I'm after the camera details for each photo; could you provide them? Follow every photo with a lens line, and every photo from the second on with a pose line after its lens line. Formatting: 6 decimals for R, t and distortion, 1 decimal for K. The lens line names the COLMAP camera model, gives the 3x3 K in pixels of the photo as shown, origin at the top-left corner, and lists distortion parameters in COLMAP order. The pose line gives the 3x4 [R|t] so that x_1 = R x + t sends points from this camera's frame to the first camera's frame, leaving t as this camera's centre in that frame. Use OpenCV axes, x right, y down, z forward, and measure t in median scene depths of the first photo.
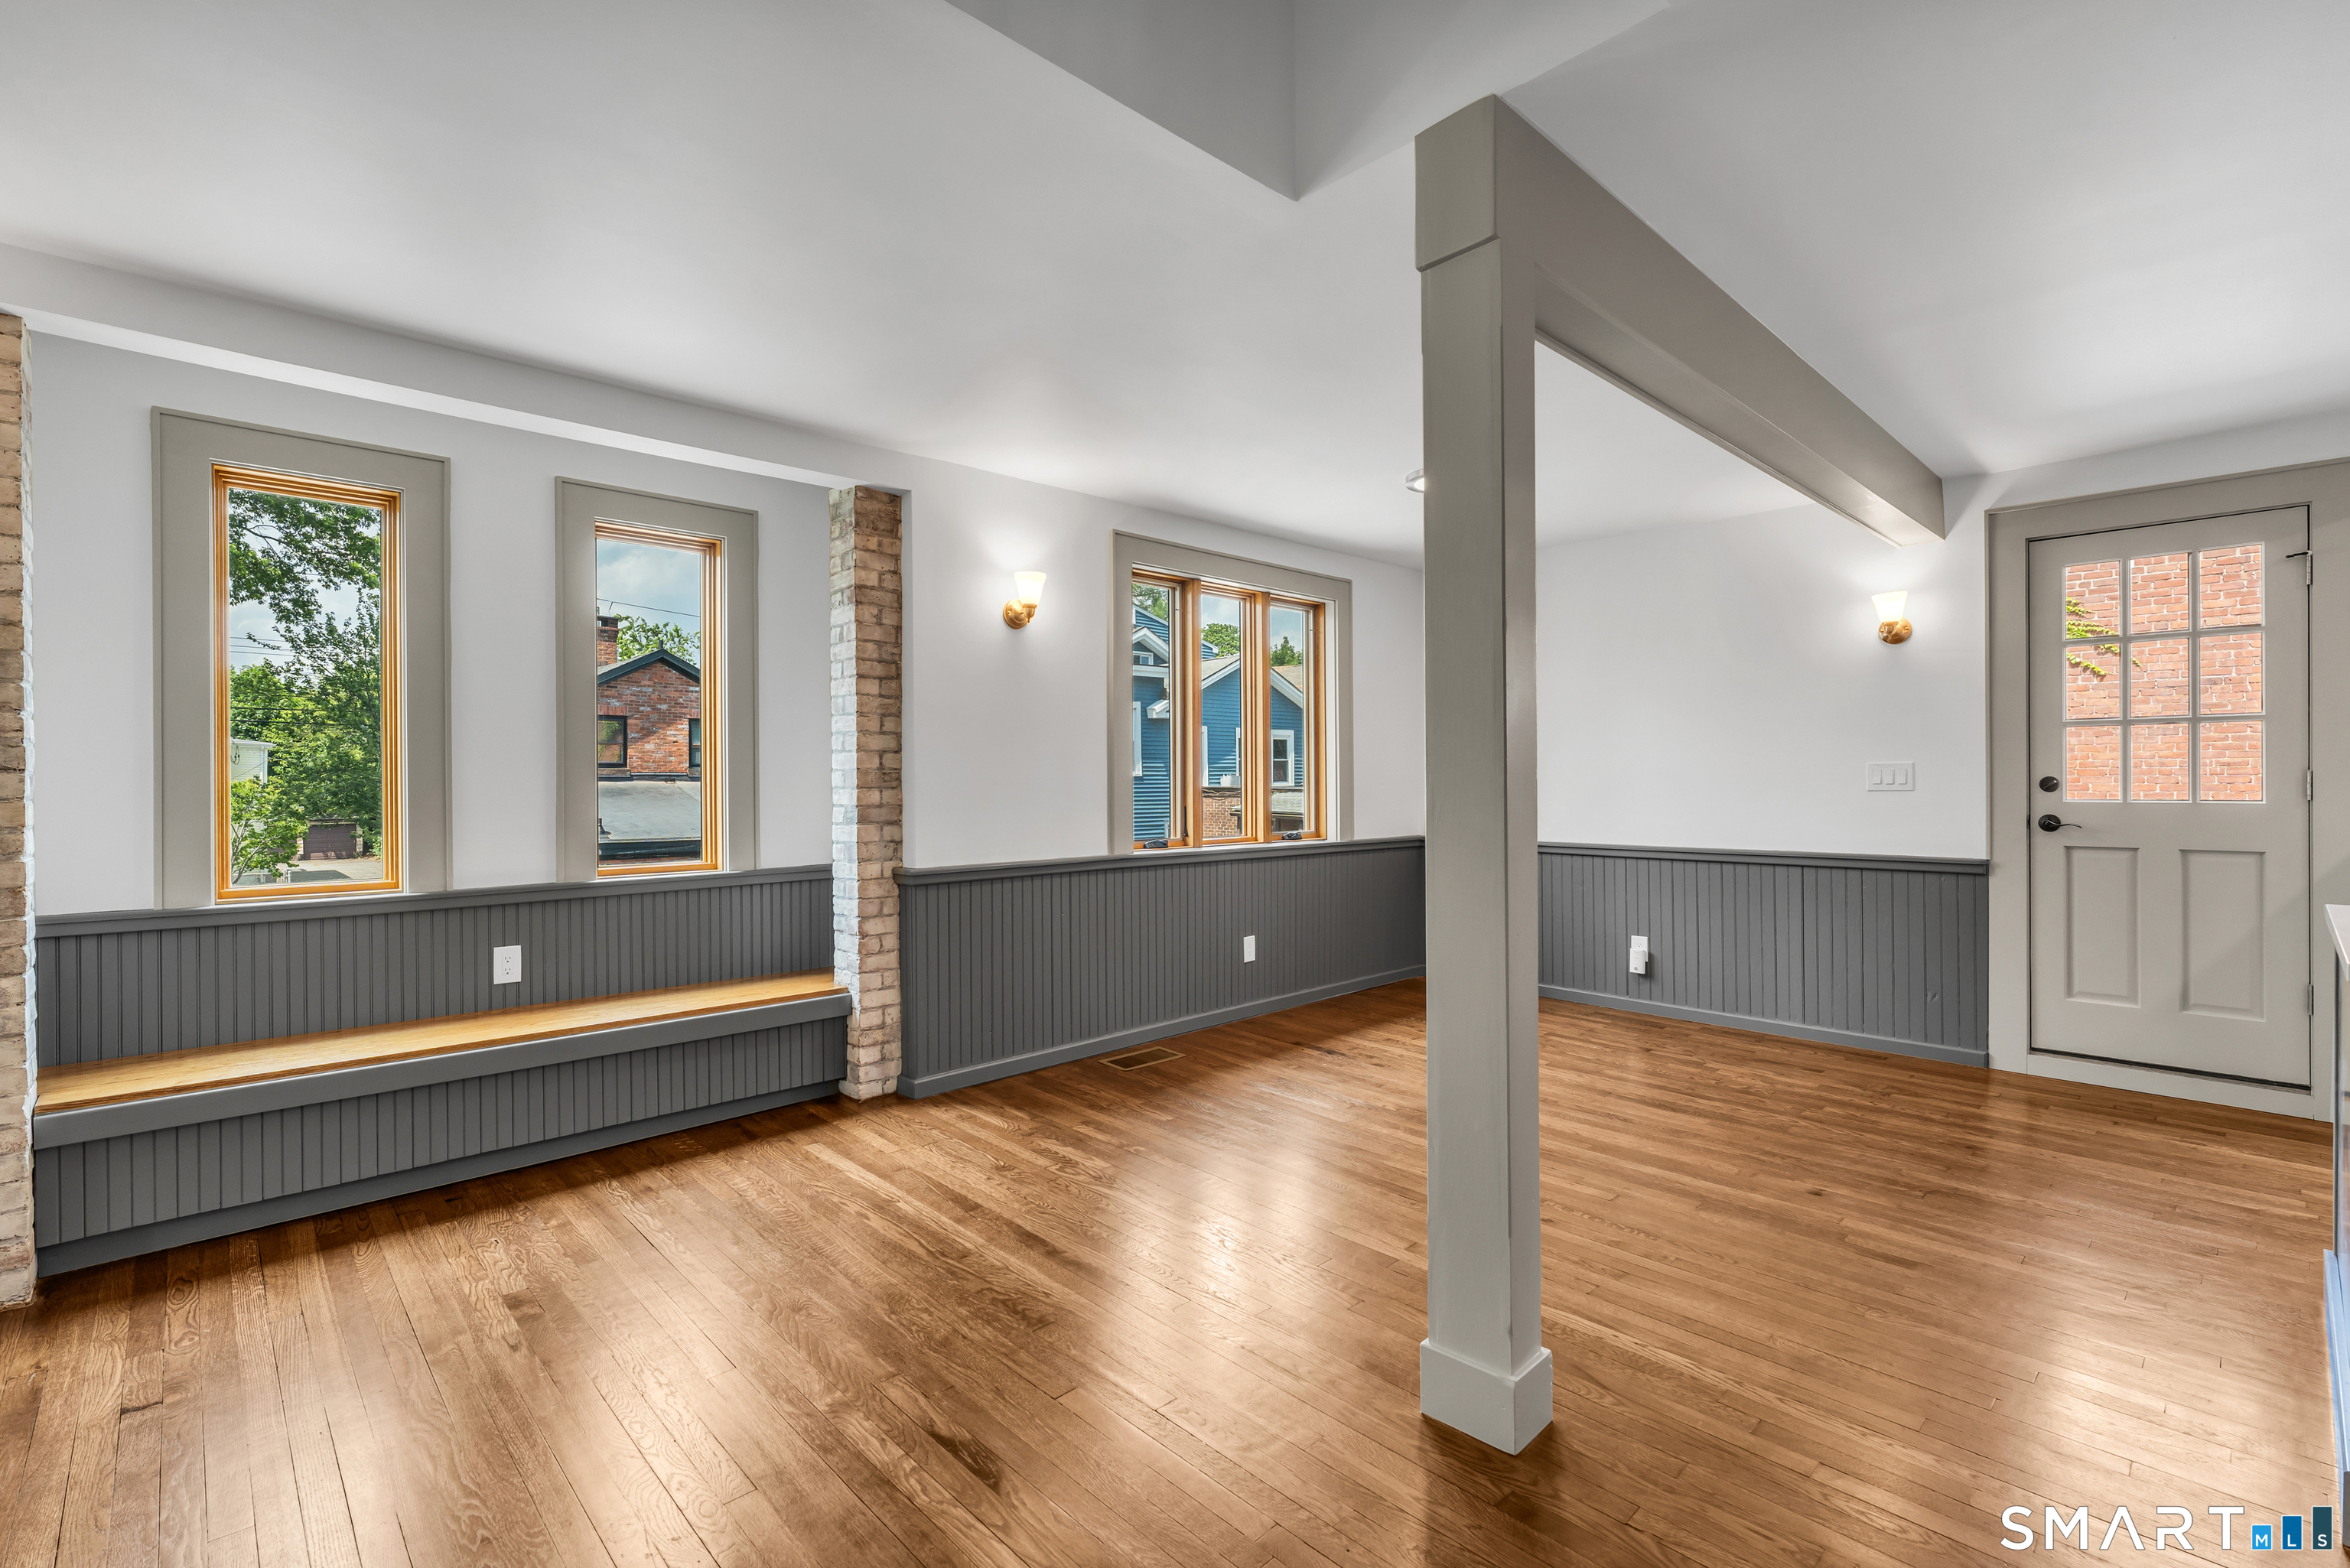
lens RADIAL K [[1079.3, 0, 1159.1], [0, 1079.3, 772.3], [0, 0, 1]] dist [0.003461, -0.000480]
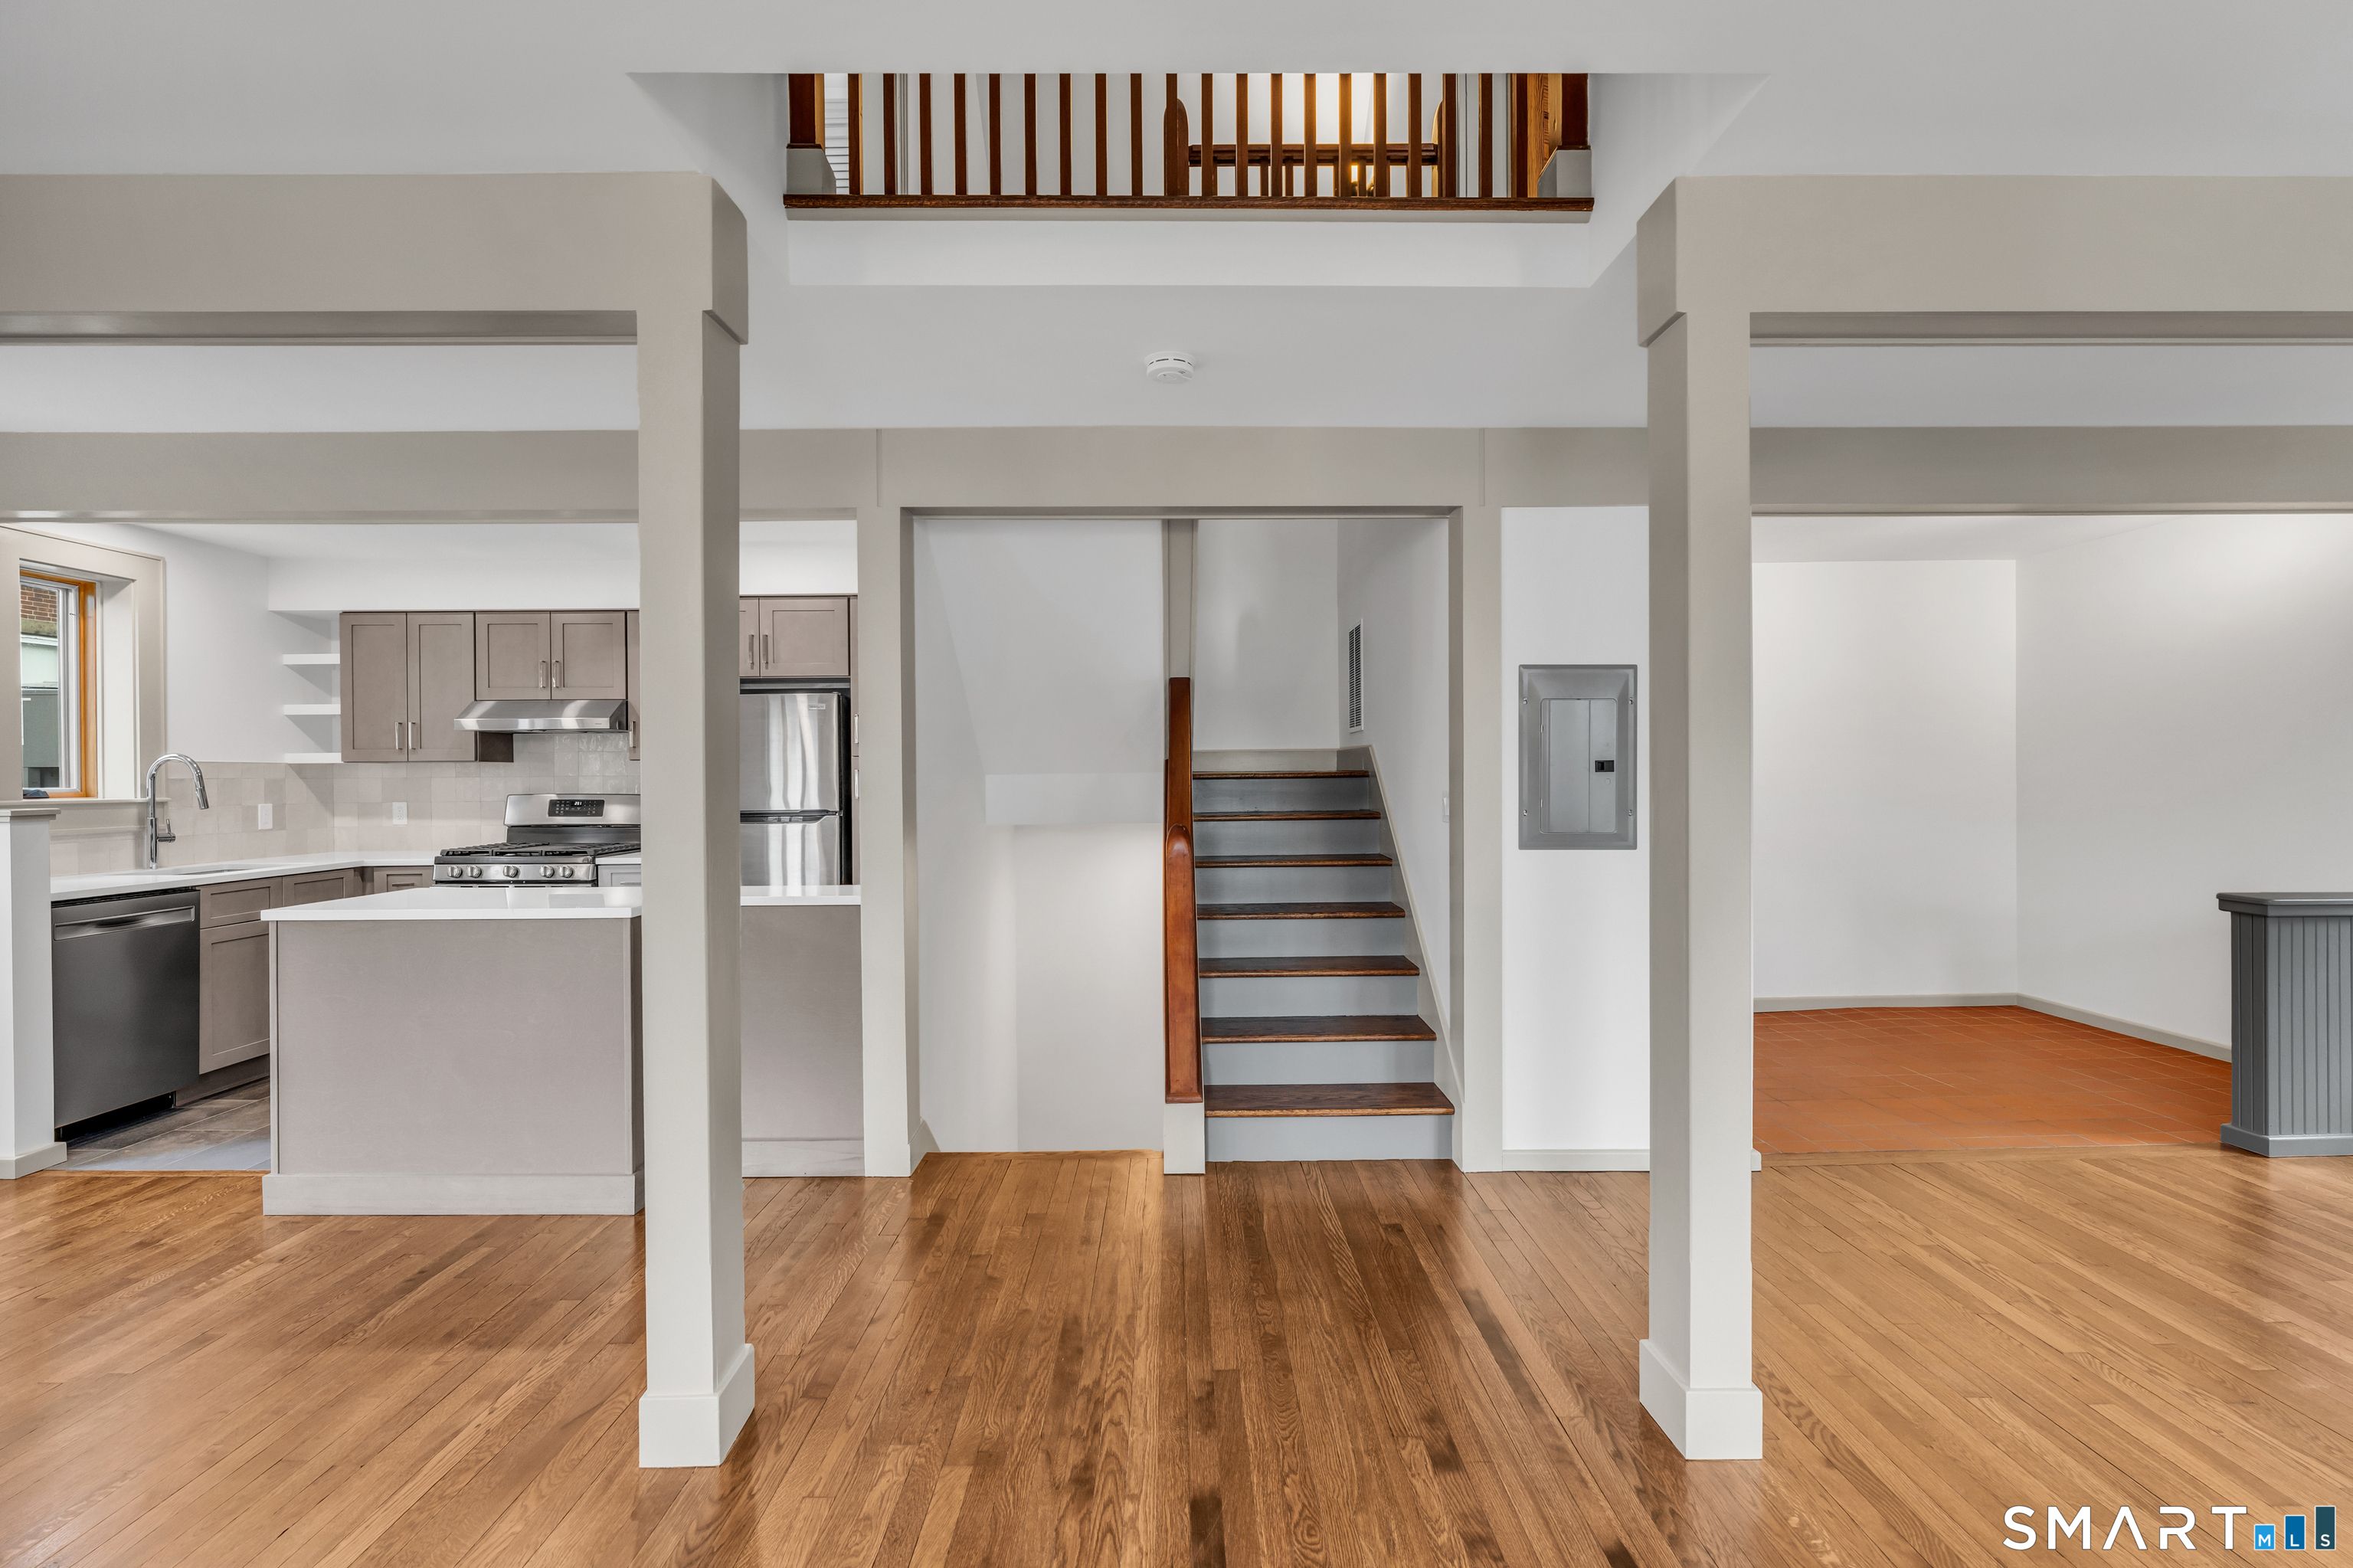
lens RADIAL K [[1080.8, 0, 1179.0], [0, 1080.8, 775.3], [0, 0, 1]] dist [0.003461, -0.000480]
pose [[-0.728173, 0.006609, 0.685361, -0.383765], [0.006602, 0.999975, -0.002628, -0.017122], [-0.685362, 0.002611, -0.728198, 0.741813]]
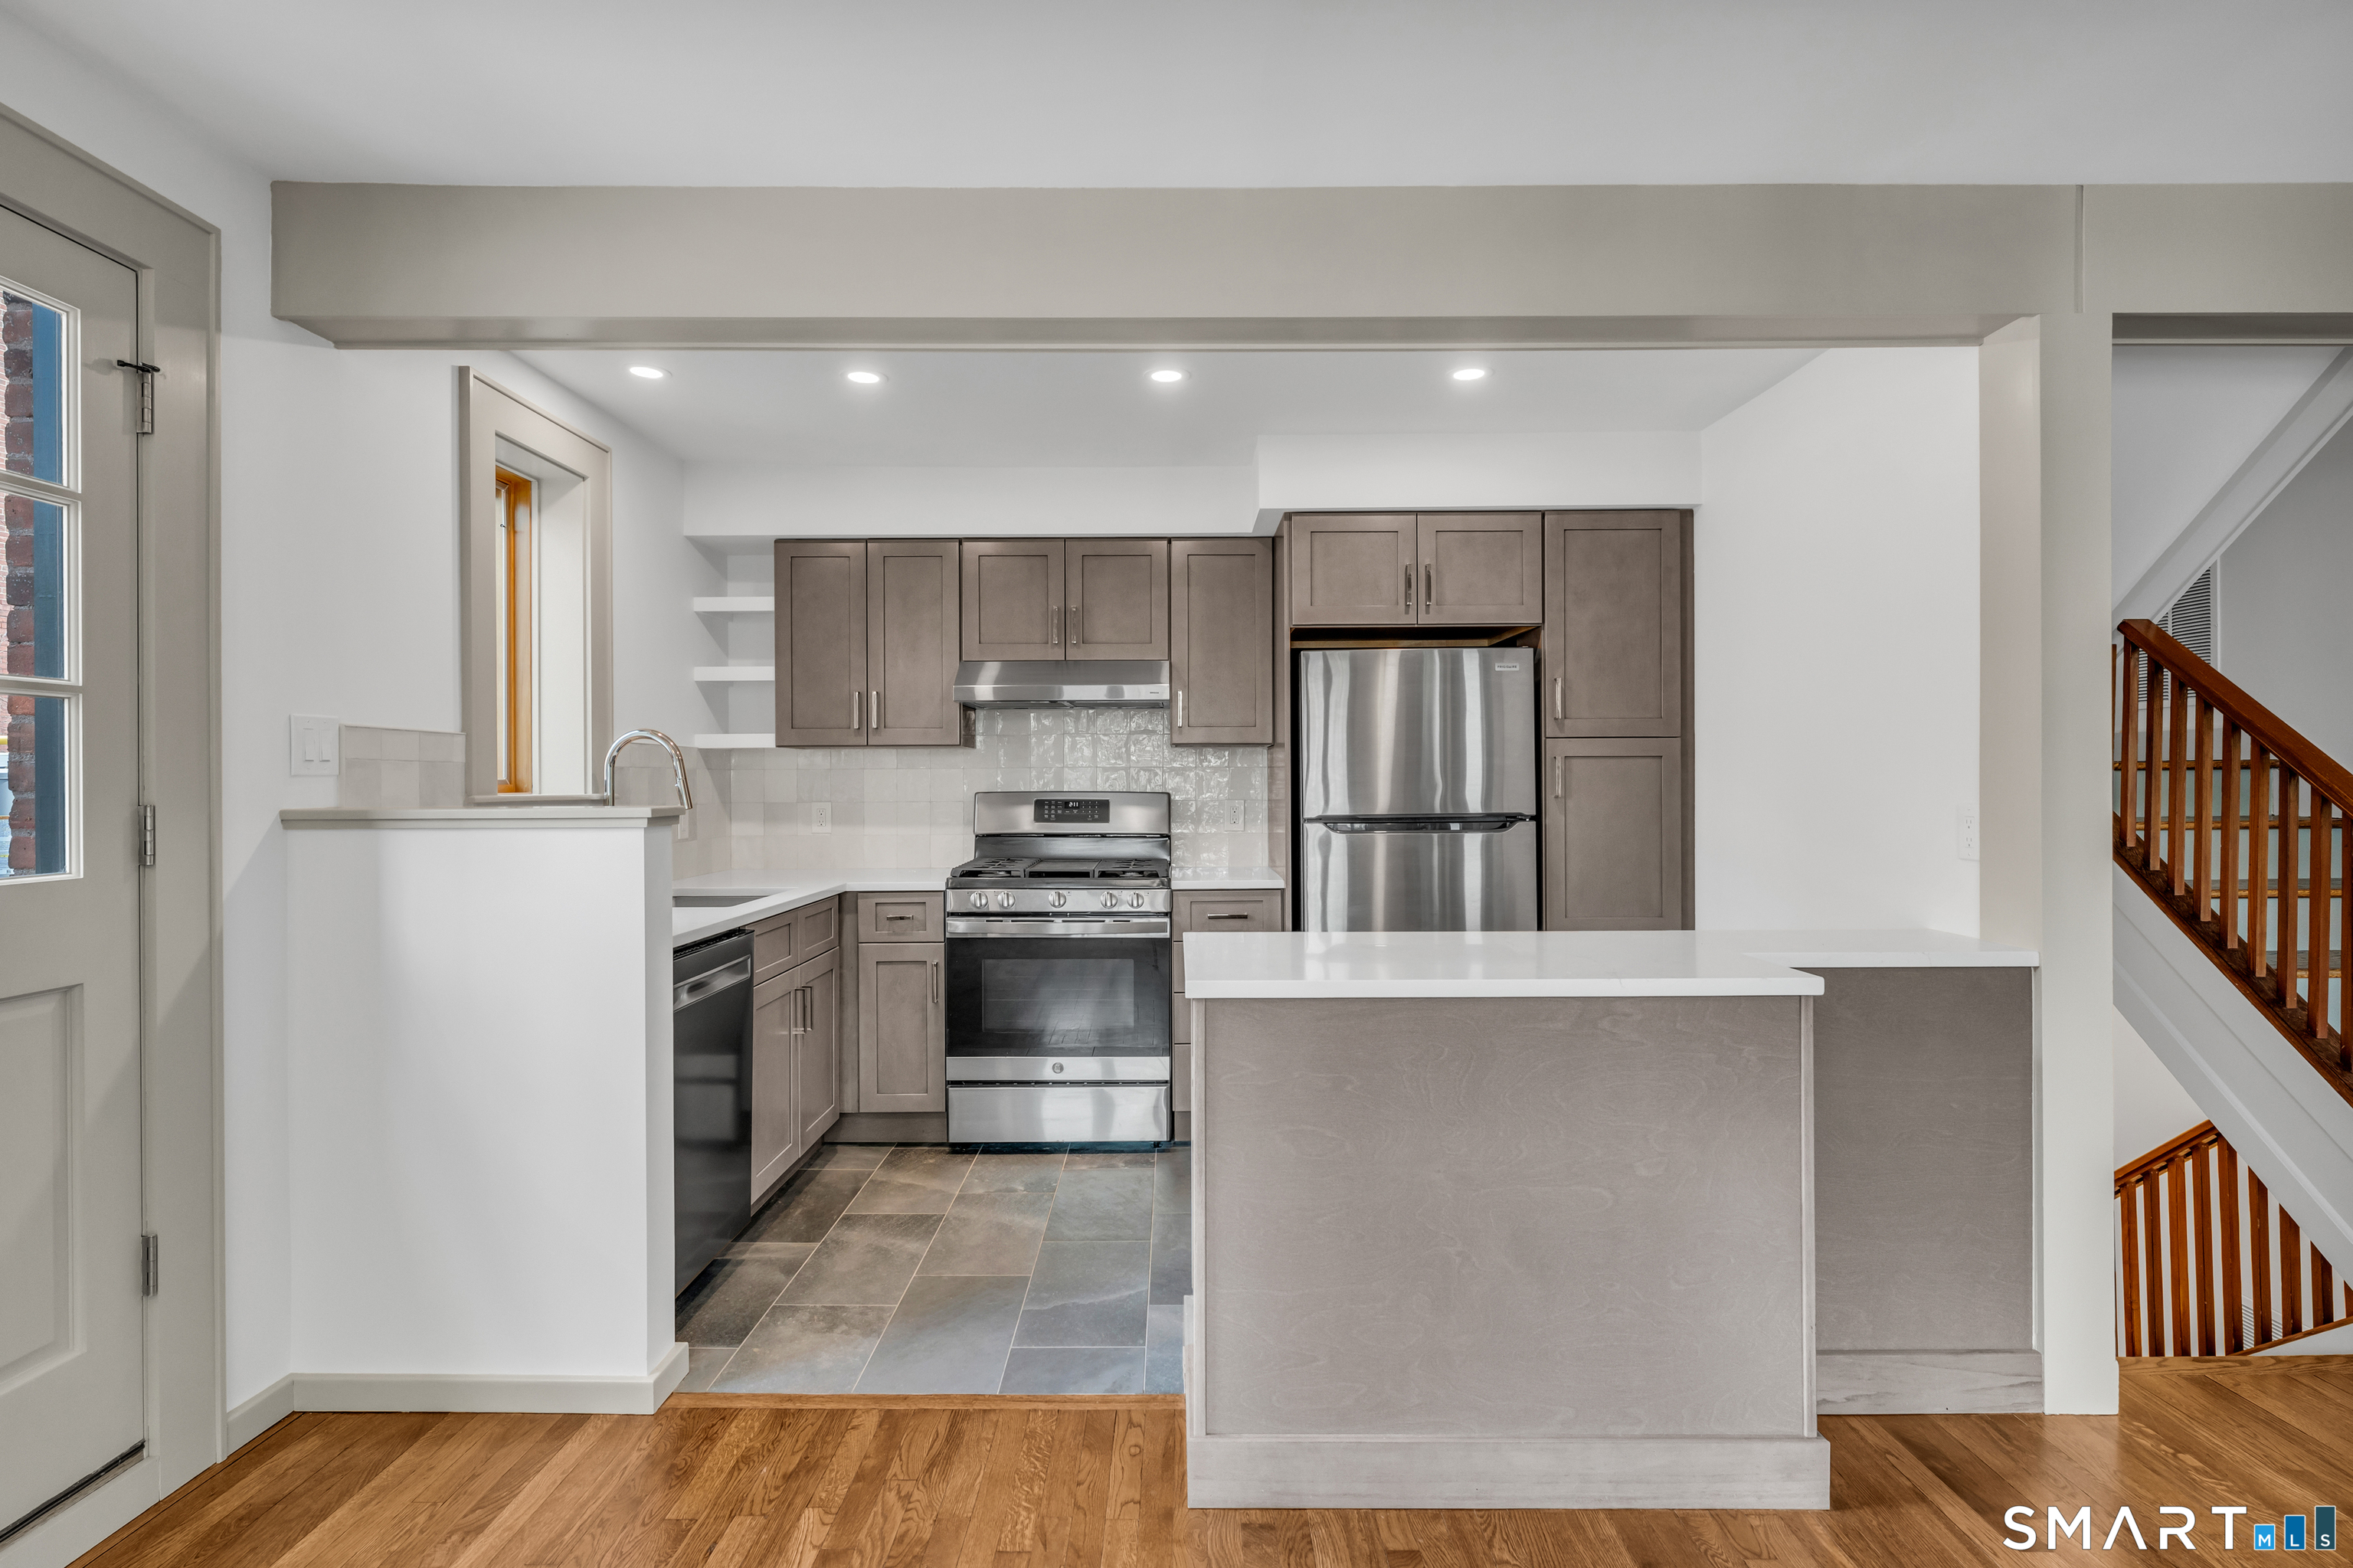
lens RADIAL K [[1164.1, 0, 1183.4], [0, 1164.1, 775.8], [0, 0, 1]] dist [-0.000824, 0.001541]
pose [[-0.729013, 0.008715, 0.684445, 0.325015], [0.004347, 0.999958, -0.008103, -0.007320], [-0.684487, -0.002931, -0.729020, 0.990216]]
